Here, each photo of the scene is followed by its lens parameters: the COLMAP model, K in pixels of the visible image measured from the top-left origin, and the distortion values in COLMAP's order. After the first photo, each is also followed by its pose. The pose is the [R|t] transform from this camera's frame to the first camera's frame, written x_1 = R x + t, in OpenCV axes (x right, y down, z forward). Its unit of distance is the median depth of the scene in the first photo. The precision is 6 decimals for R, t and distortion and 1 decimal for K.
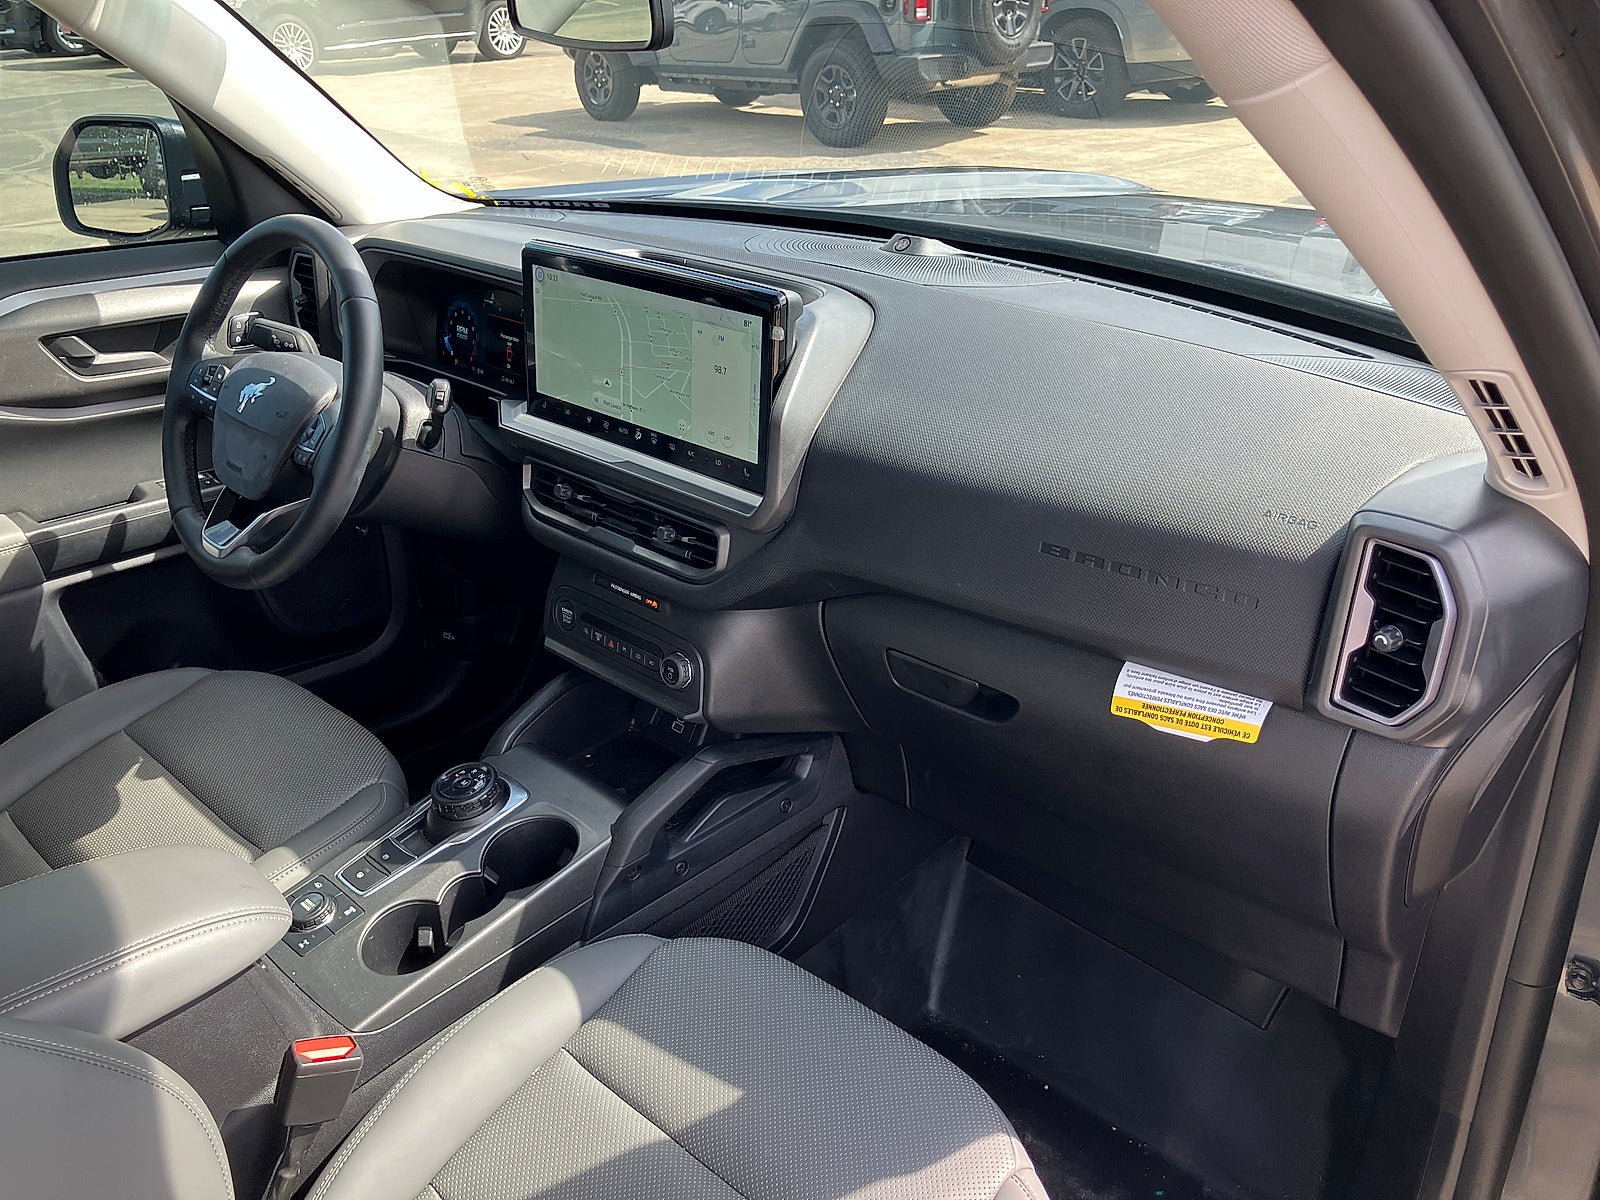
lens RADIAL K [[1331.5, 0, 793.7], [0, 1331.5, 607.6], [0, 0, 1]] dist [-0.000719, 0.016009]
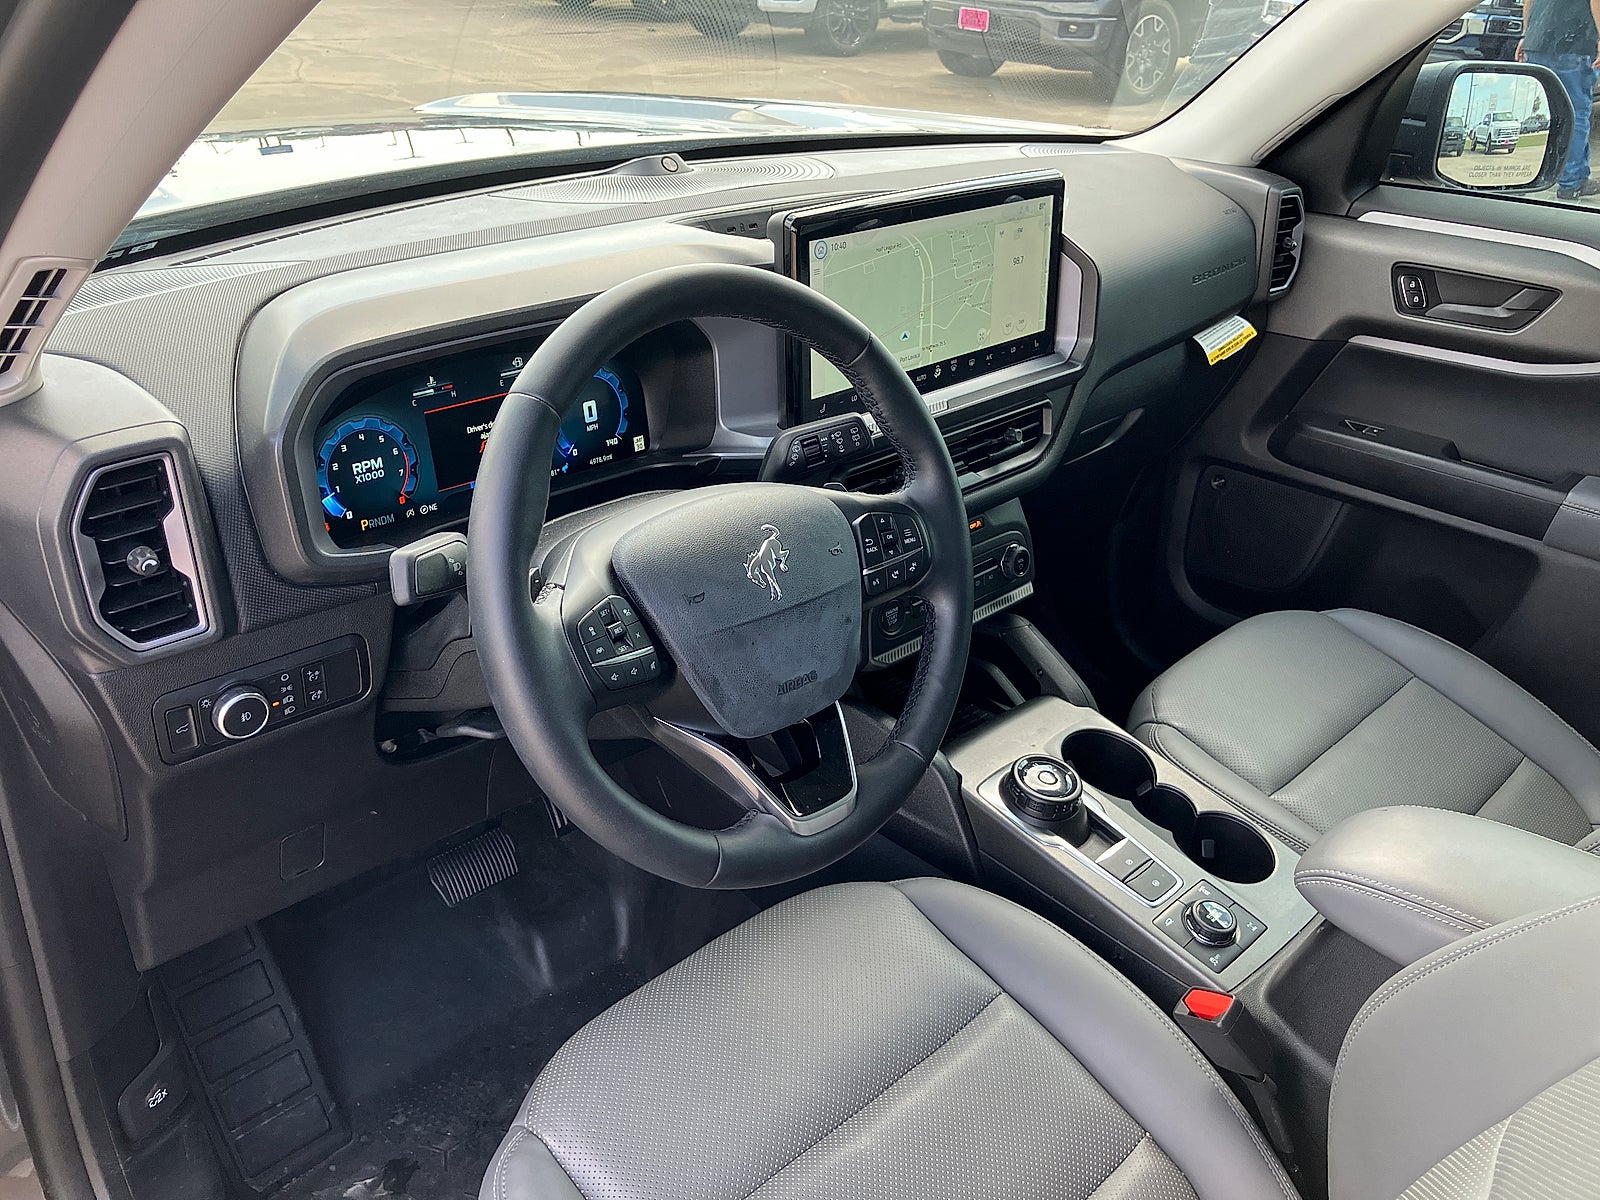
lens RADIAL K [[1331.5, 0, 793.7], [0, 1331.5, 607.6], [0, 0, 1]] dist [-0.000719, 0.016009]
pose [[0.058508, -0.476782, 0.877072, -1.054445], [0.404087, 0.814694, 0.415917, -0.436921], [-0.912847, 0.330079, 0.240328, 0.937299]]
